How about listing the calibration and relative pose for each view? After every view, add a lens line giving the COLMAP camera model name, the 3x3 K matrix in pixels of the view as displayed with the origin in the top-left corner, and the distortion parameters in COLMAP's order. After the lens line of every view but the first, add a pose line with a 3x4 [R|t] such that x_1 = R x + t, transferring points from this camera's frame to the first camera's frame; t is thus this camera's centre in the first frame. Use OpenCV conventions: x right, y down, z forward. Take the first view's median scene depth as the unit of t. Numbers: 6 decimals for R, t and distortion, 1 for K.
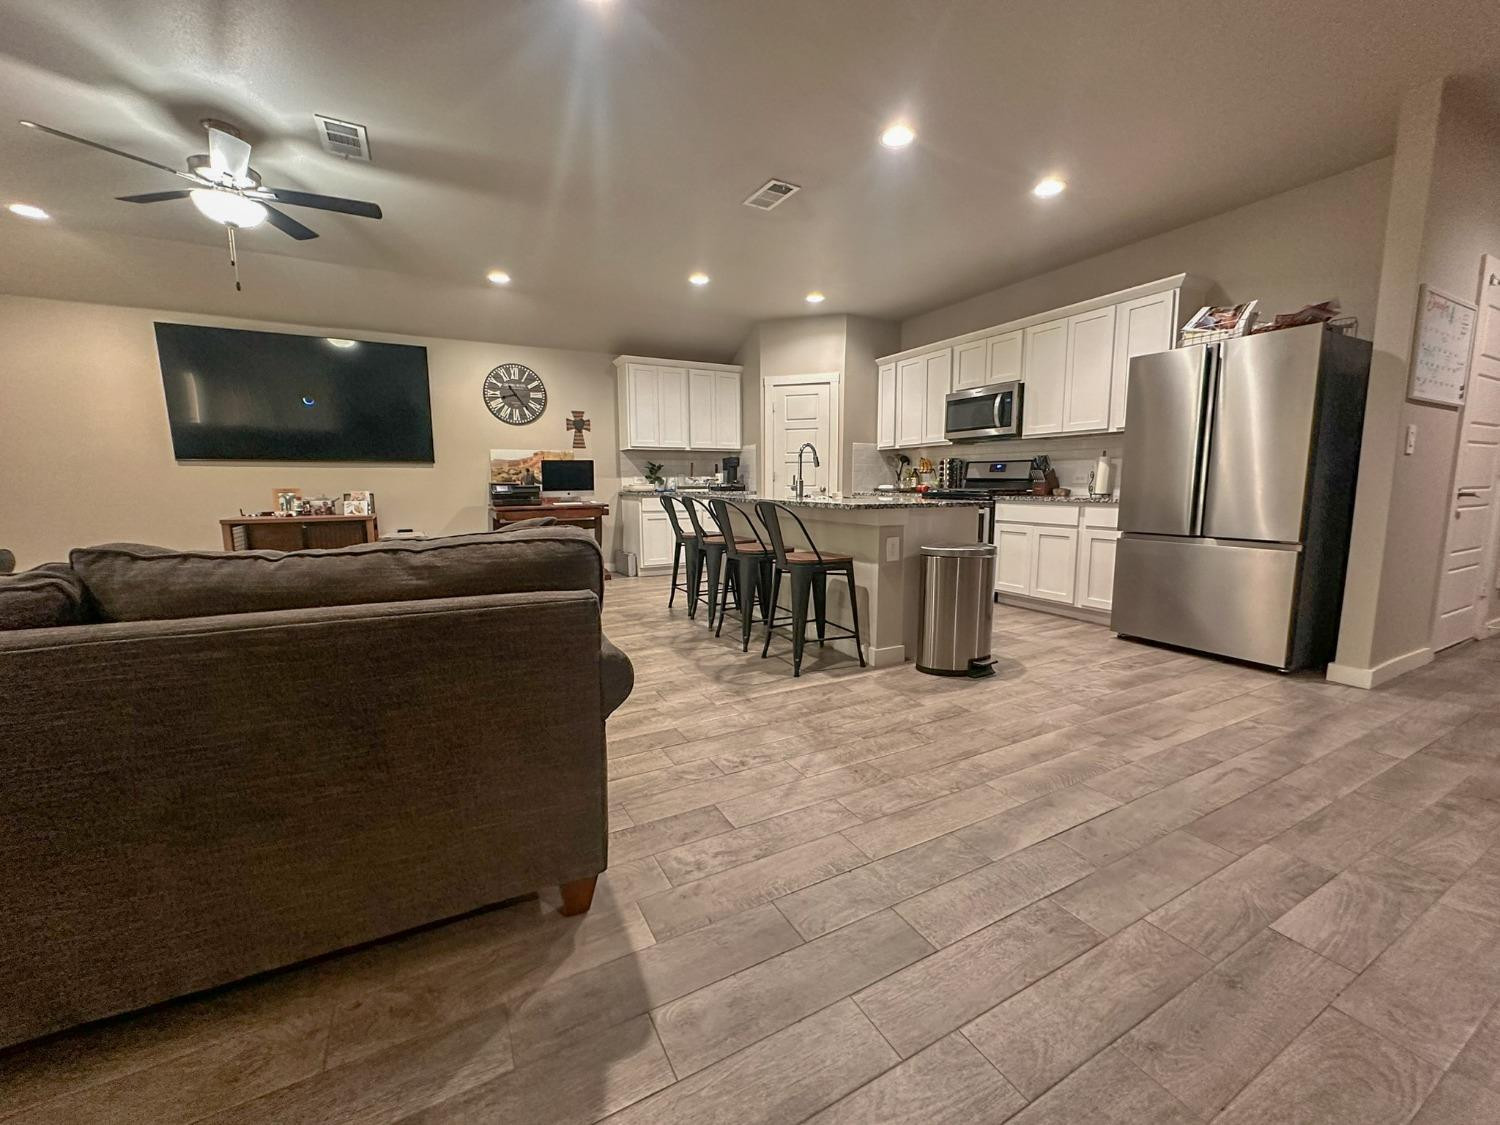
lens RADIAL K [[597.1, 0, 750.3], [0, 597.1, 561.5], [0, 0, 1]] dist [-0.003959, 0.000821]
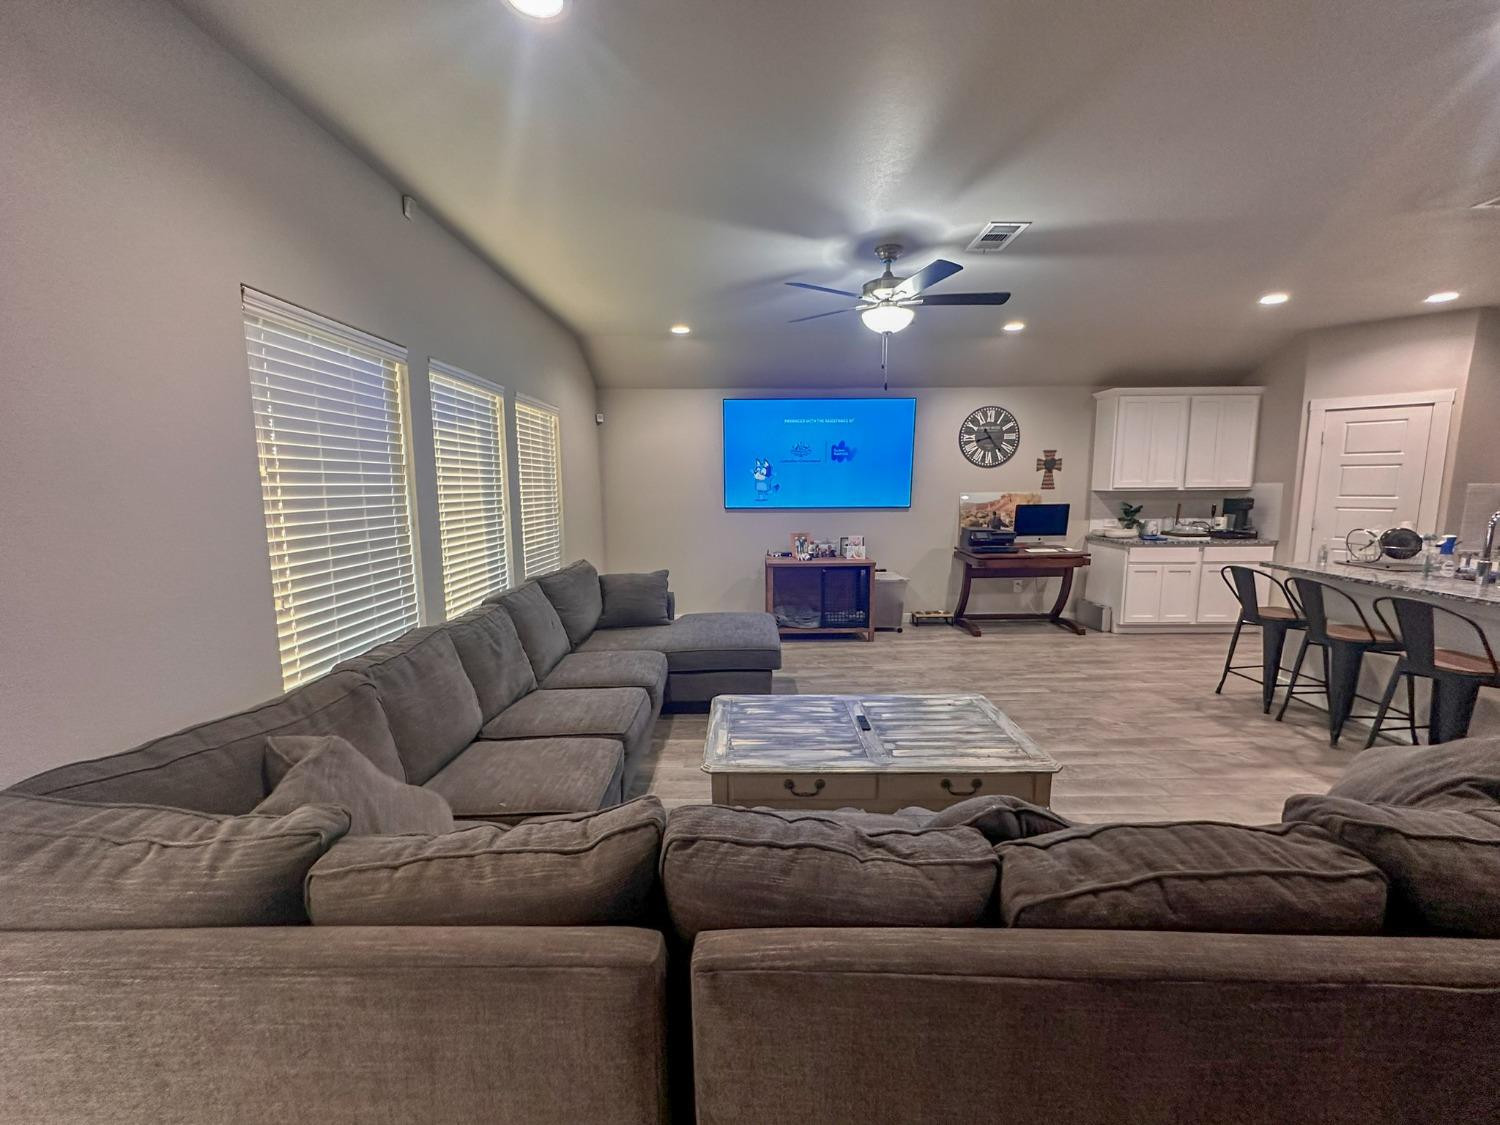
lens RADIAL K [[597.1, 0, 749.2], [0, 597.1, 562.6], [0, 0, 1]] dist [-0.003959, 0.000821]
pose [[0.879909, 0.061244, -0.471179, -0.259883], [-0.059198, 0.998062, 0.019177, -0.066630], [0.471440, 0.011019, 0.881829, -0.054333]]
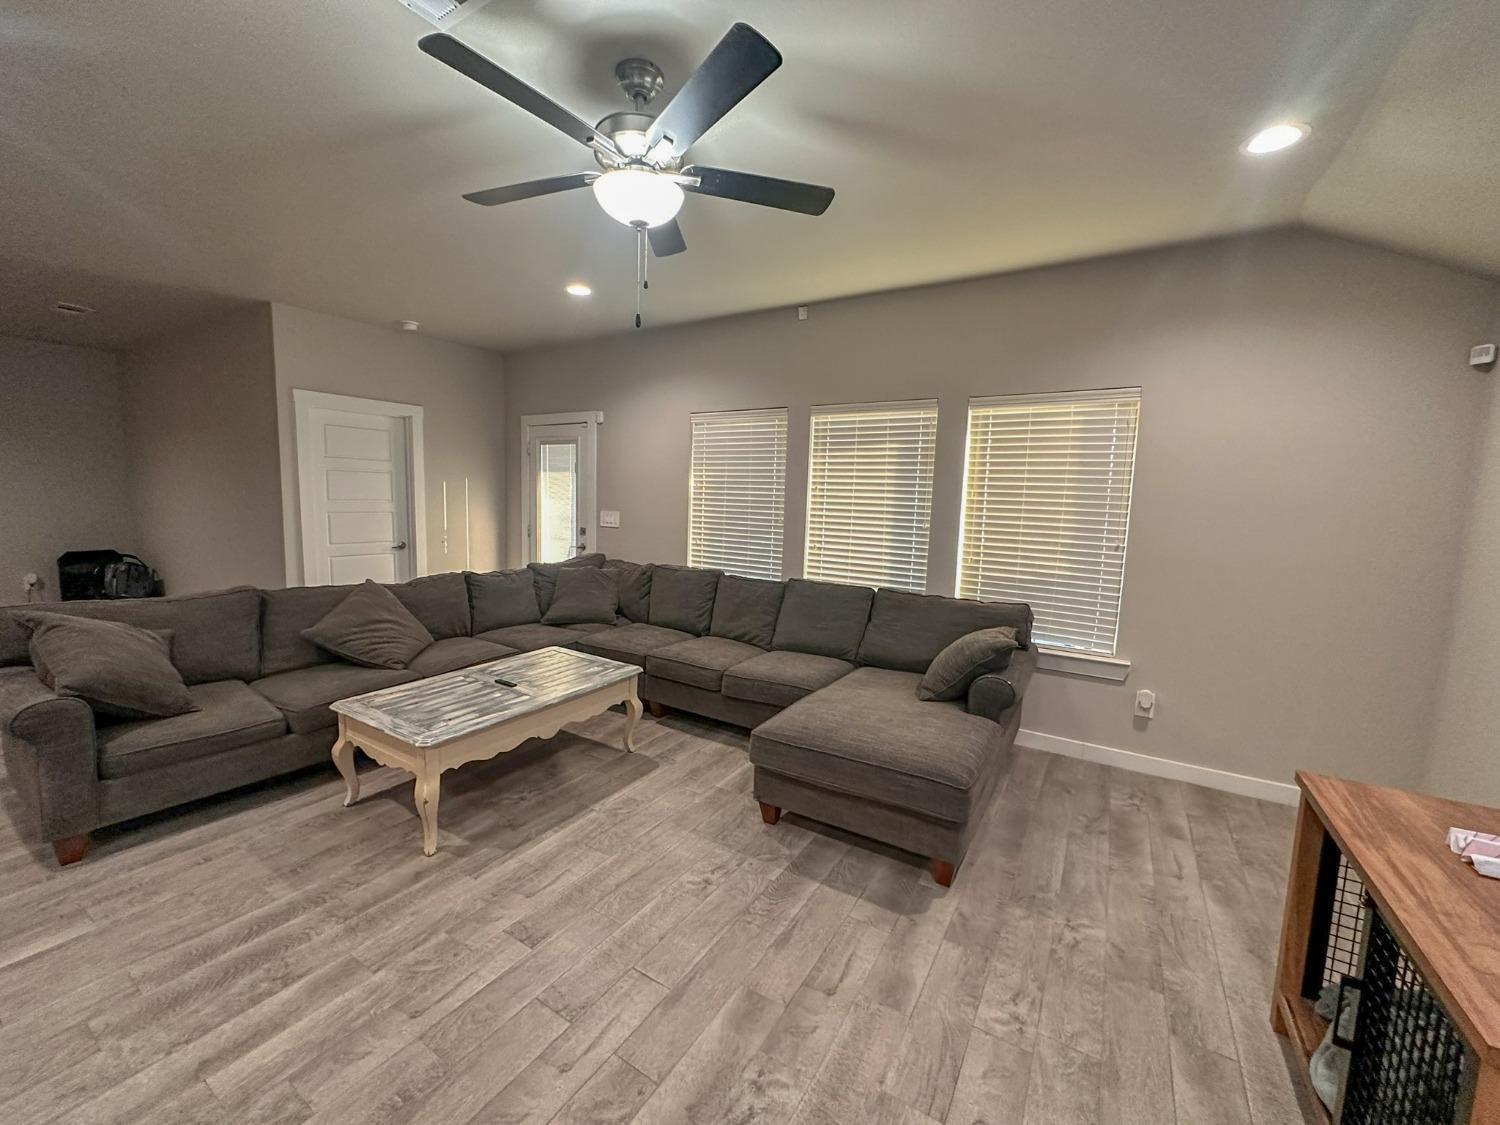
lens RADIAL K [[597.1, 0, 746.6], [0, 597.1, 562.8], [0, 0, 1]] dist [-0.003959, 0.000821]
pose [[-0.868805, 0.036221, -0.493829, -0.332087], [-0.087952, 0.970173, 0.225895, -0.233618], [0.487281, 0.239692, -0.839705, 1.241660]]
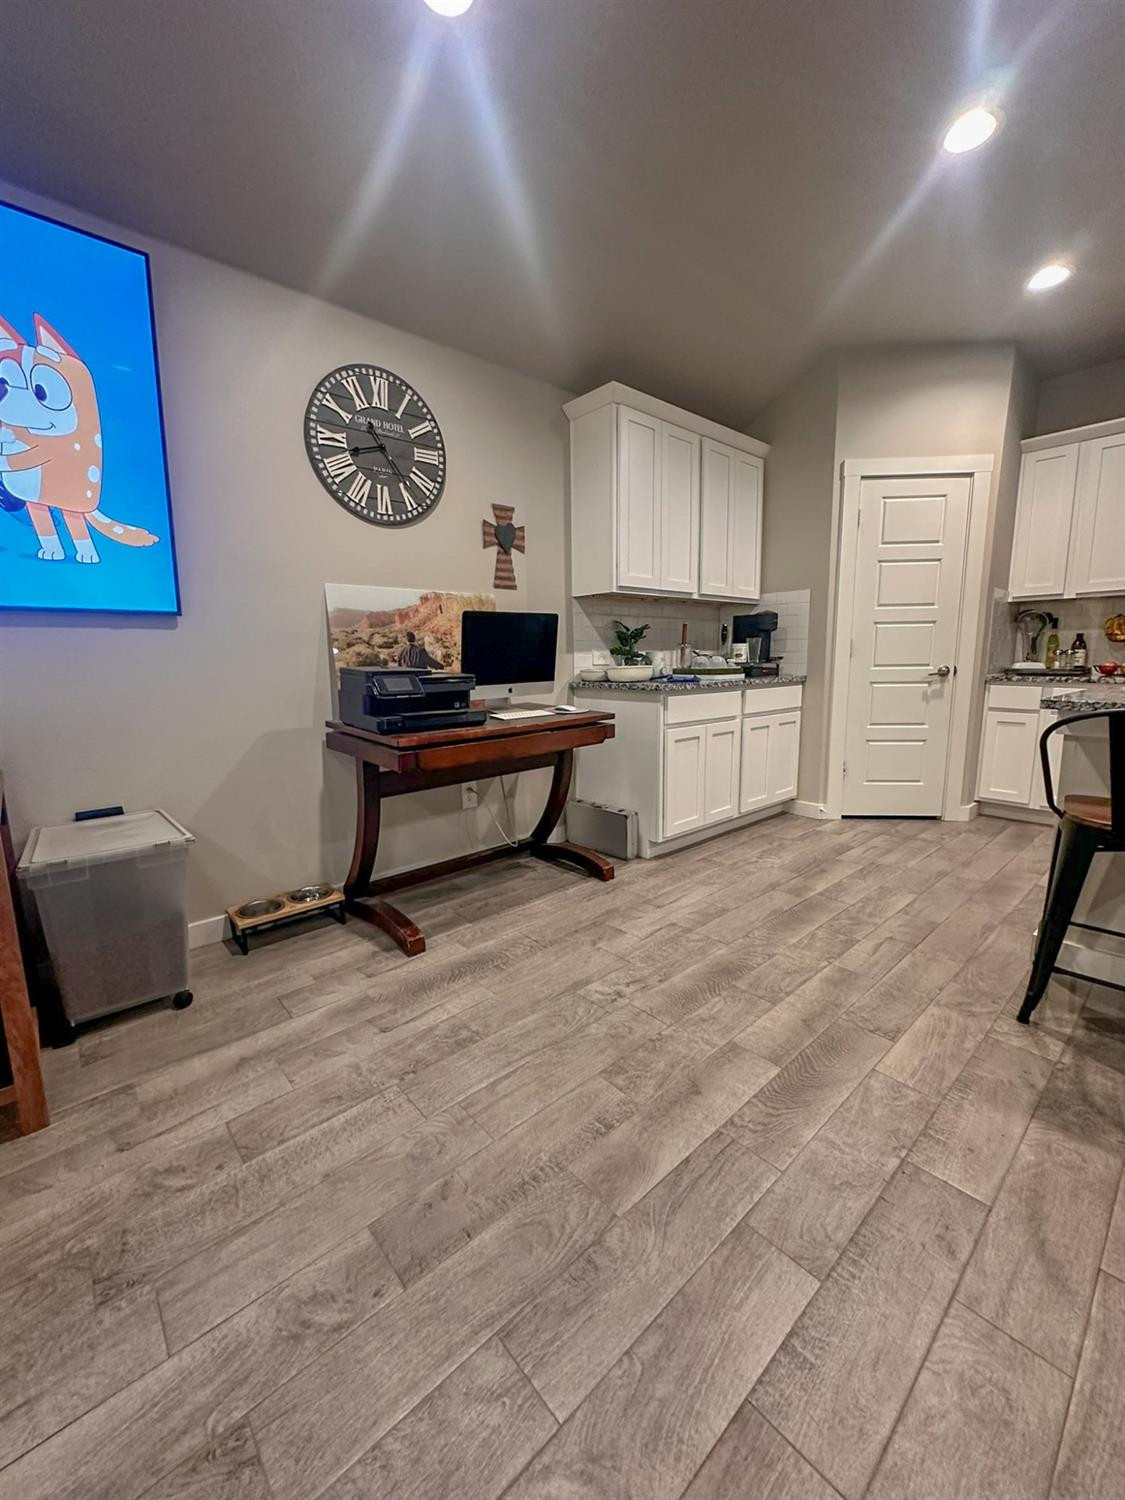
lens RADIAL K [[597.1, 0, 562.6], [0, 597.1, 750.8], [0, 0, 1]] dist [-0.003959, 0.000821]
pose [[0.972511, -0.044091, 0.228646, -0.367111], [0.038074, 0.998804, 0.030664, -0.080865], [-0.229724, -0.021116, 0.973027, 0.561153]]
